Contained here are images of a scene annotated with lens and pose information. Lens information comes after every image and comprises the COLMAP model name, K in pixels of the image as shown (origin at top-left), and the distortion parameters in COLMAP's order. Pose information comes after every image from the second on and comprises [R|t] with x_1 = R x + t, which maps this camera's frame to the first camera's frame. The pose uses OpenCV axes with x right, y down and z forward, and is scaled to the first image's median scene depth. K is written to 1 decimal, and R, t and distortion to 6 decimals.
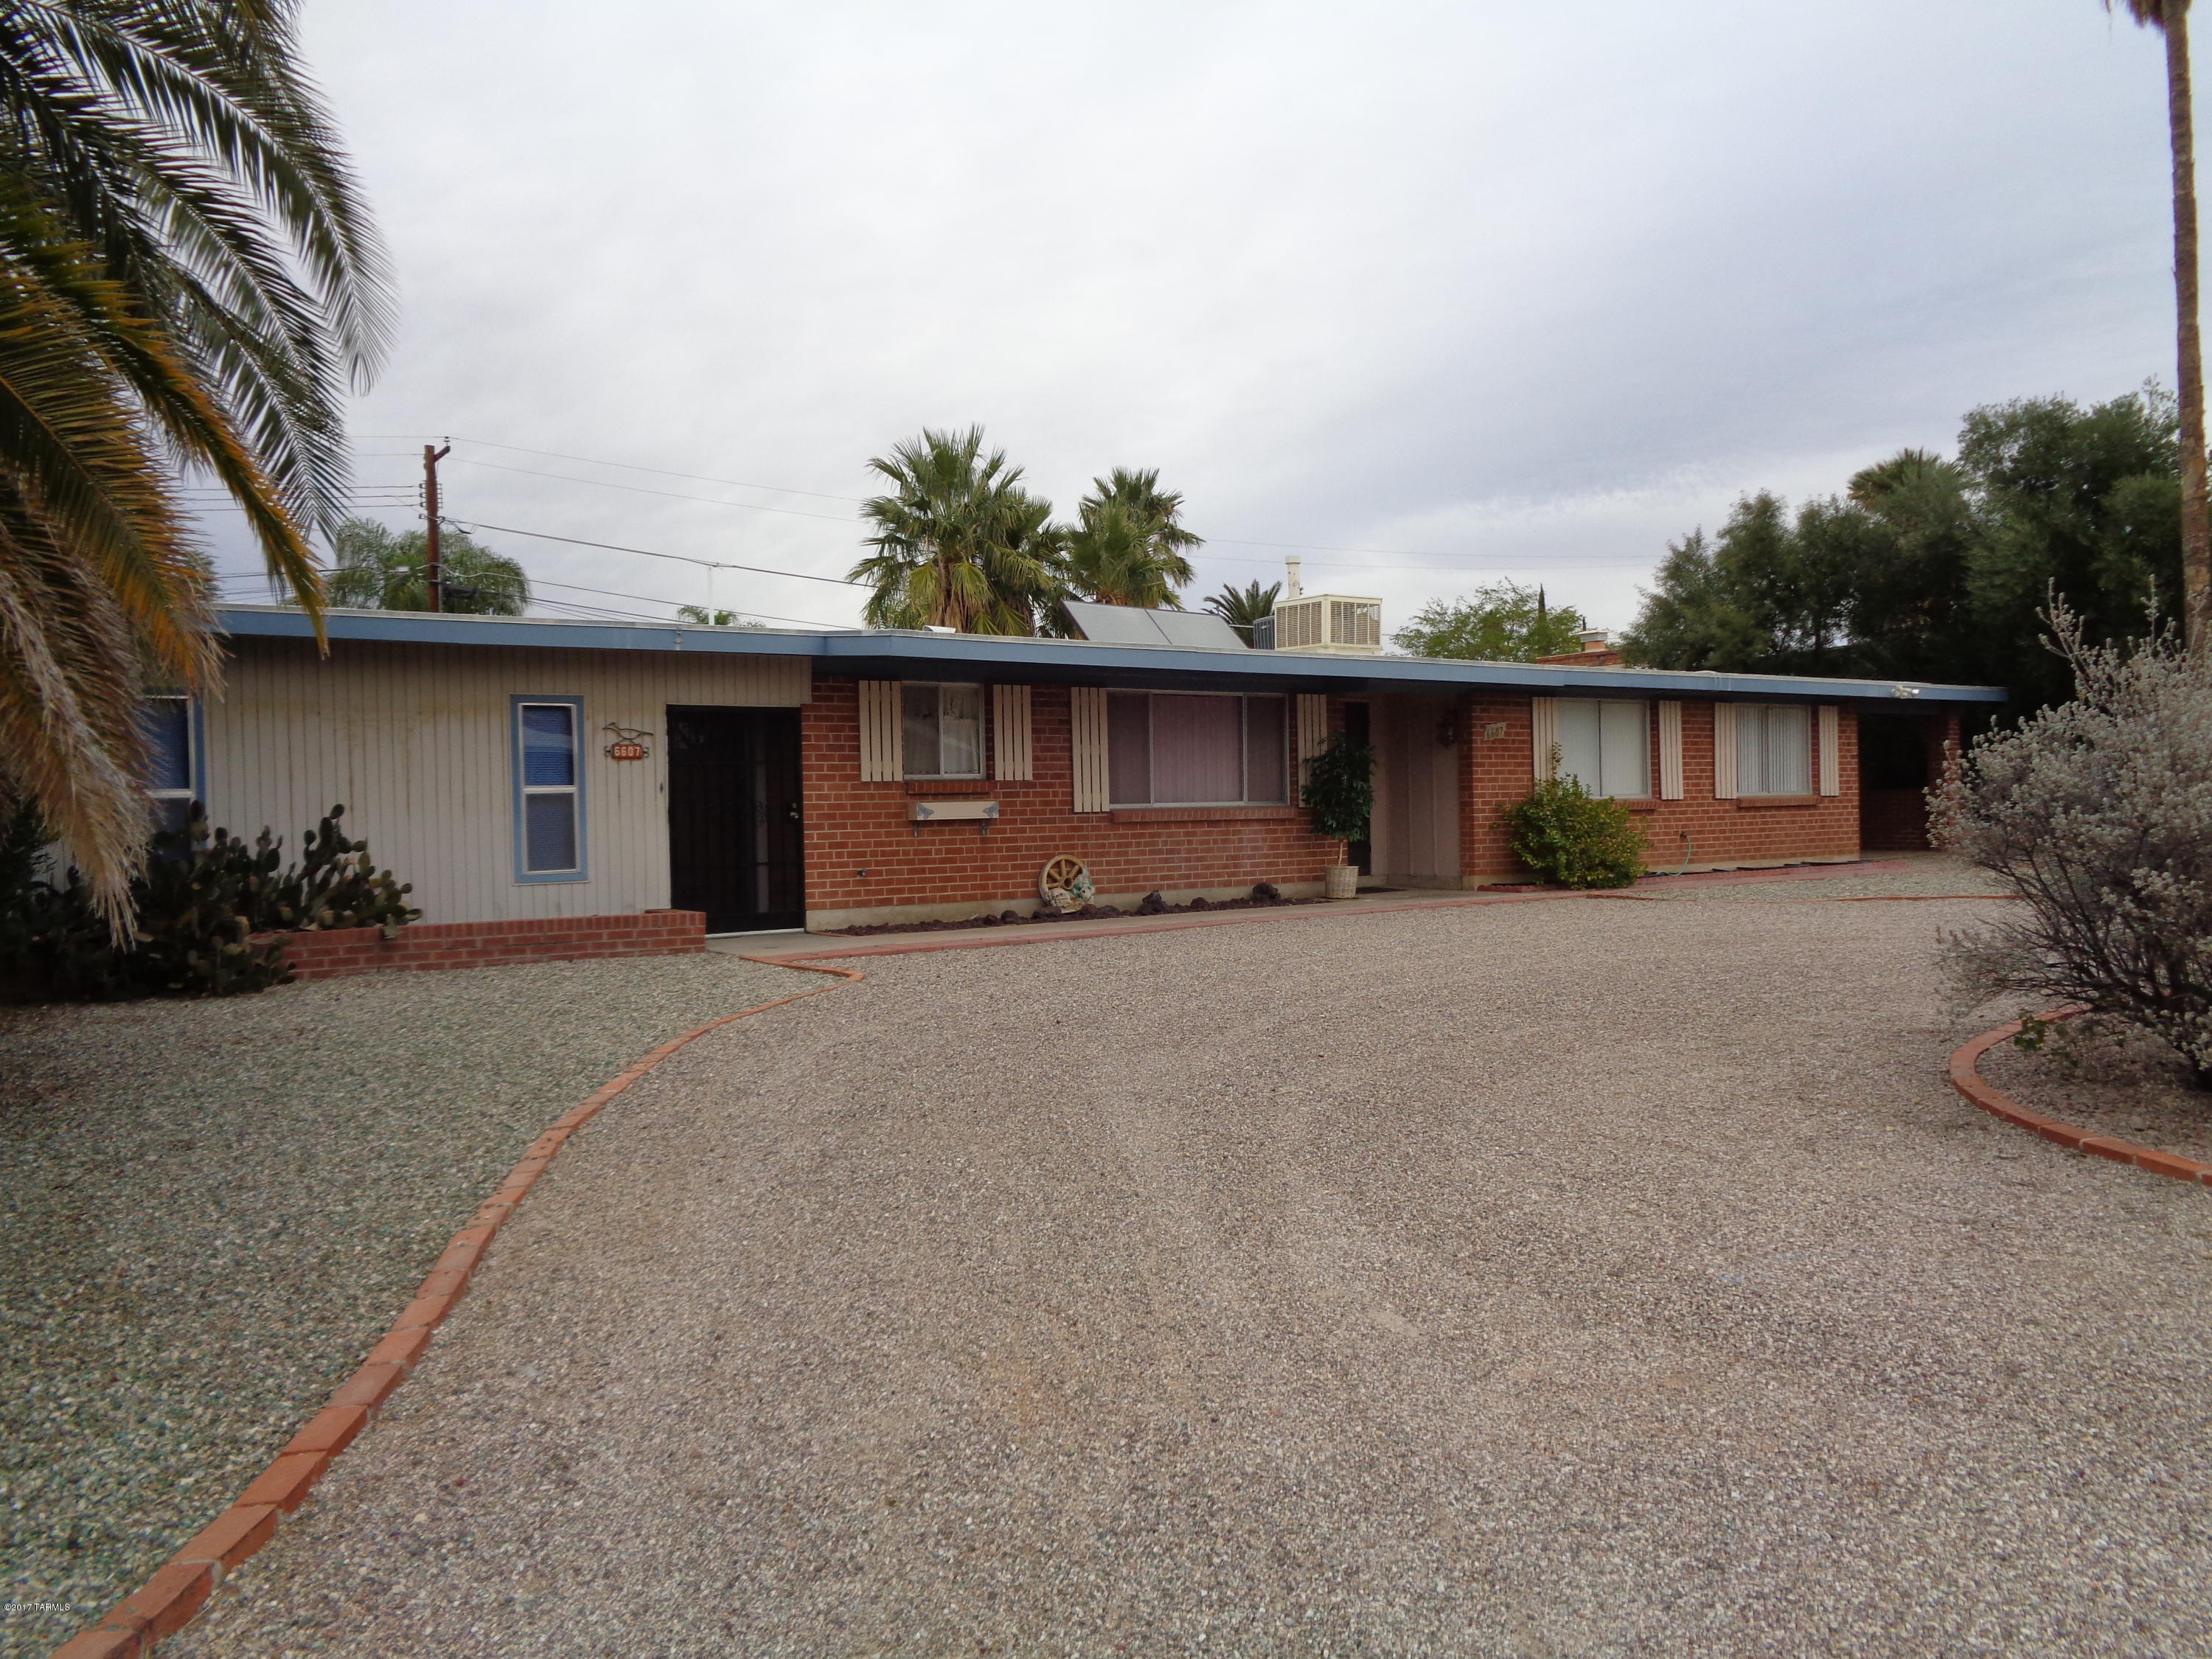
lens RADIAL K [[1709.3, 0, 1106.0], [0, 1709.3, 829.5], [0, 0, 1]] dist [0.017610, 0.003040]
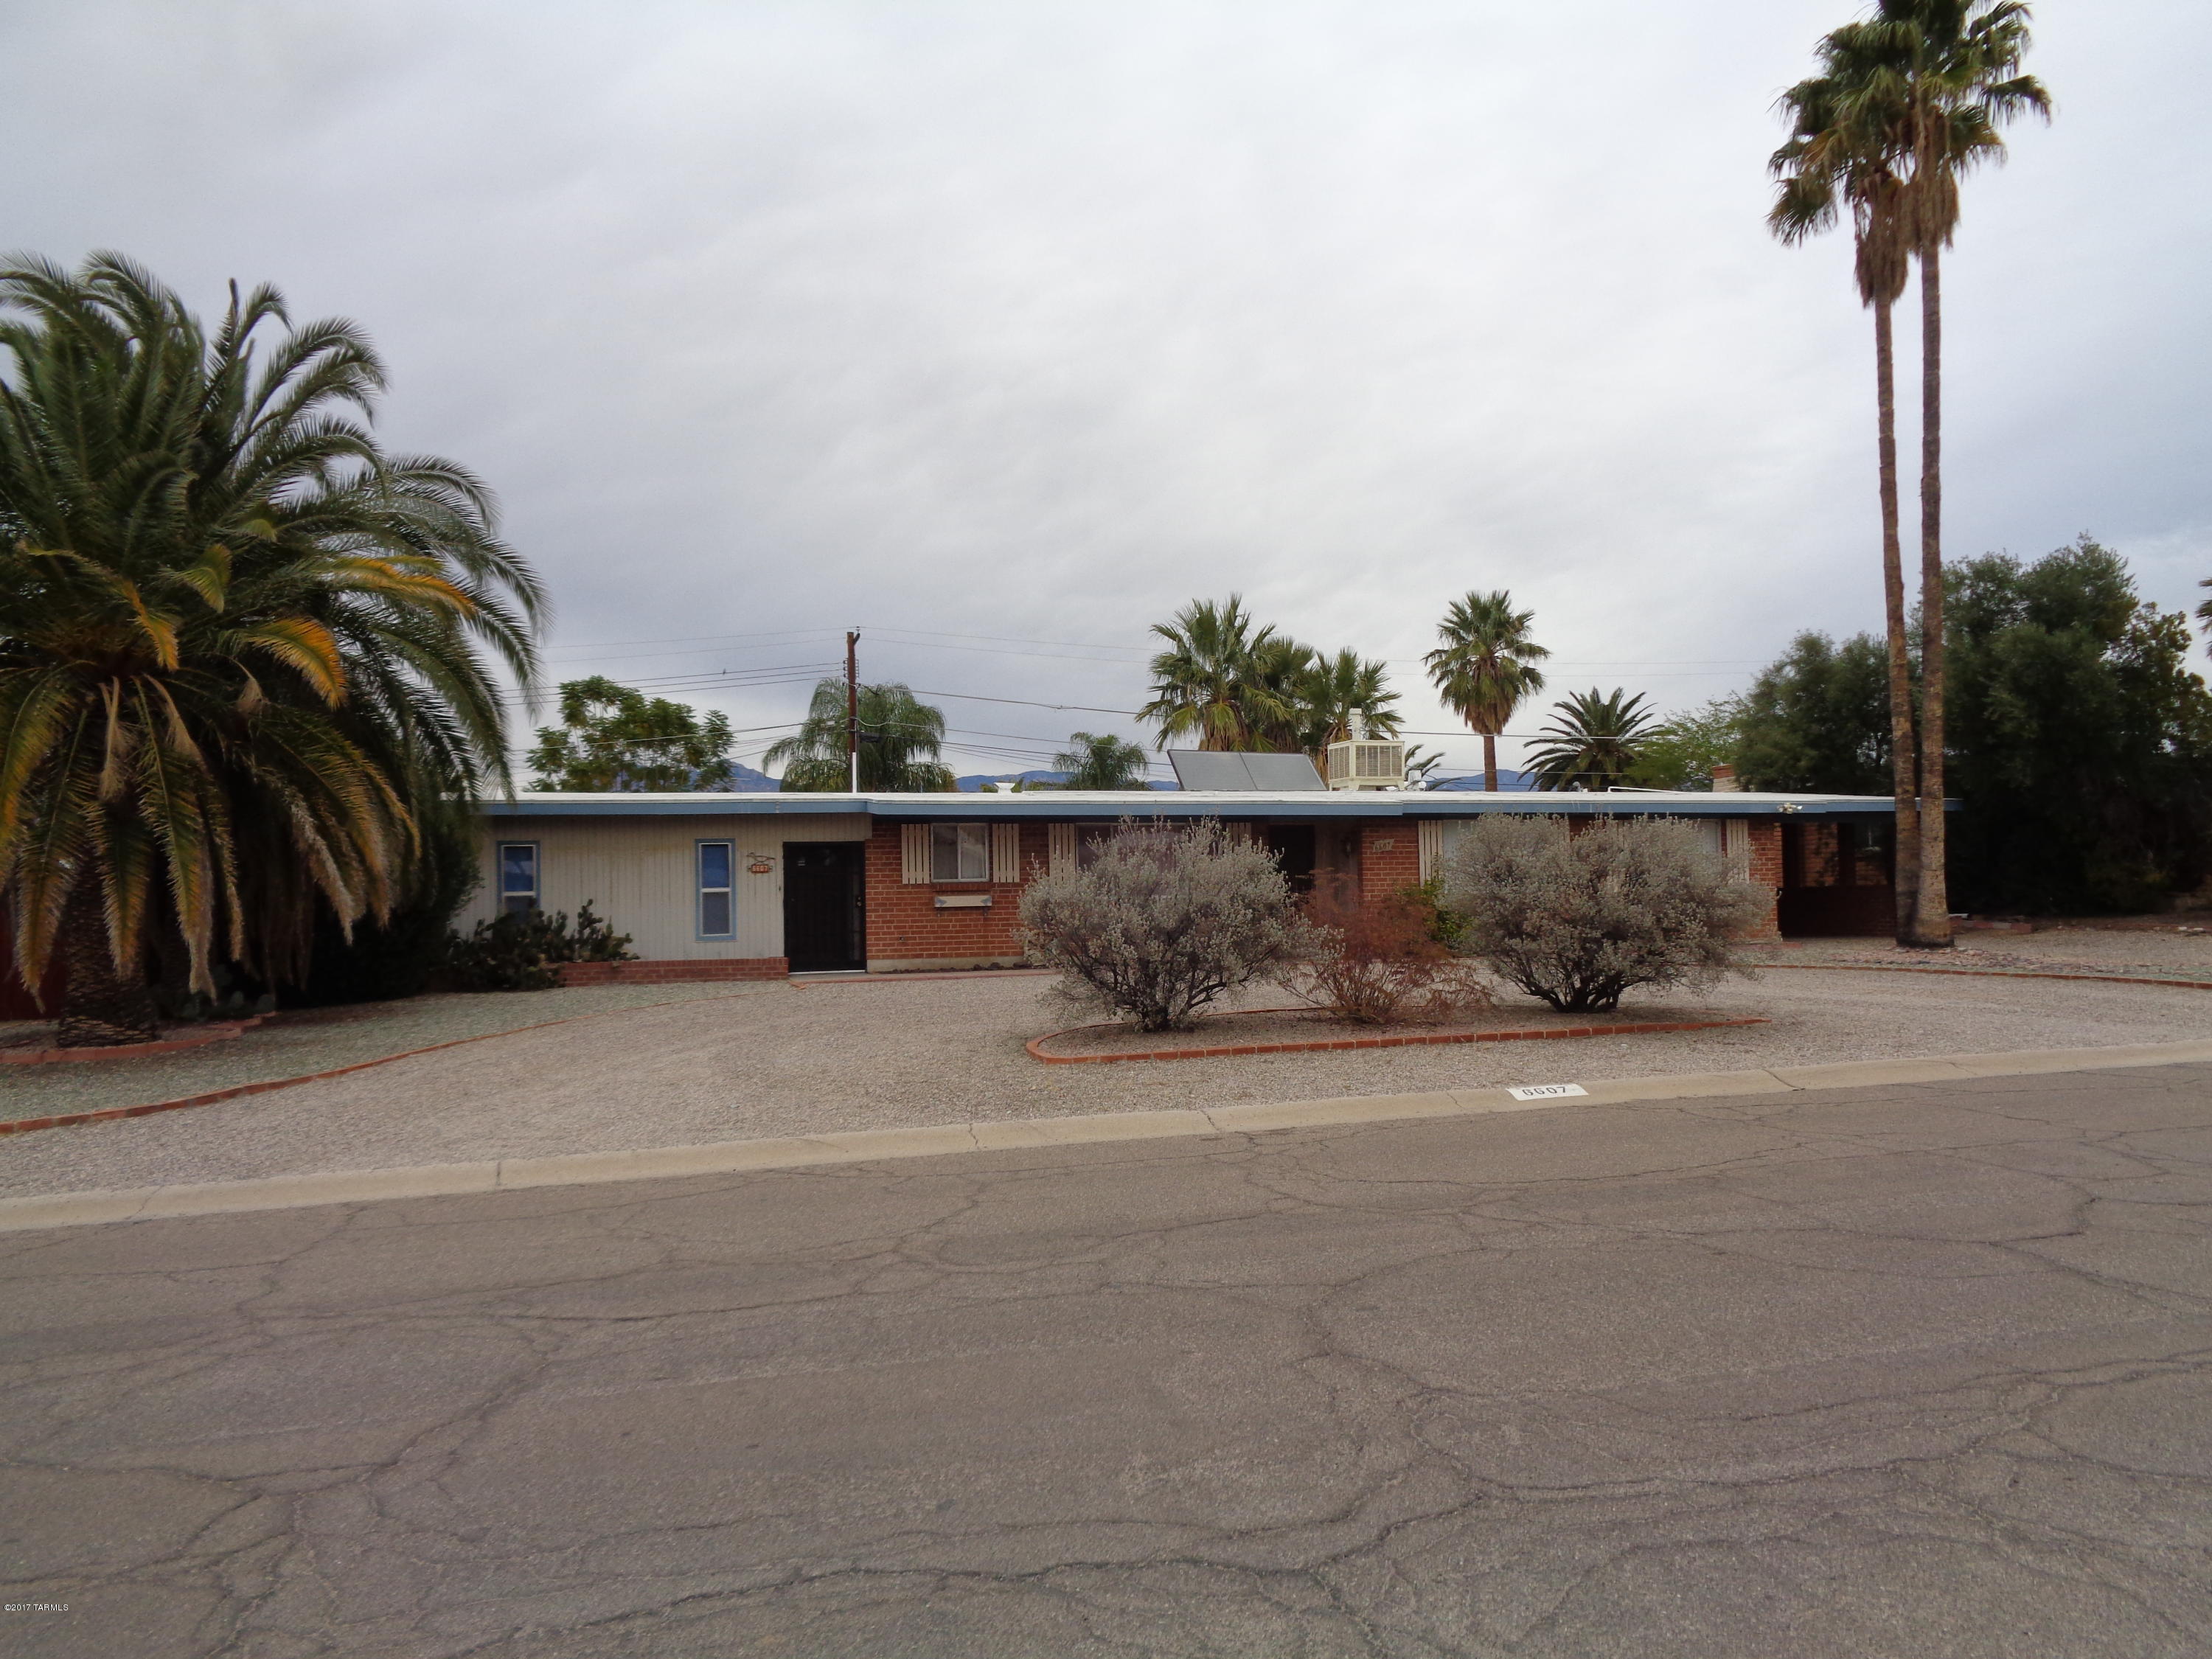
lens RADIAL K [[1709.3, 0, 1106.0], [0, 1709.3, 829.5], [0, 0, 1]] dist [0.017610, 0.003040]
pose [[0.944720, -0.012341, -0.327646, 0.612605], [-0.003921, 0.998795, -0.048926, -0.000046], [0.327855, 0.047506, 0.943533, -0.541800]]
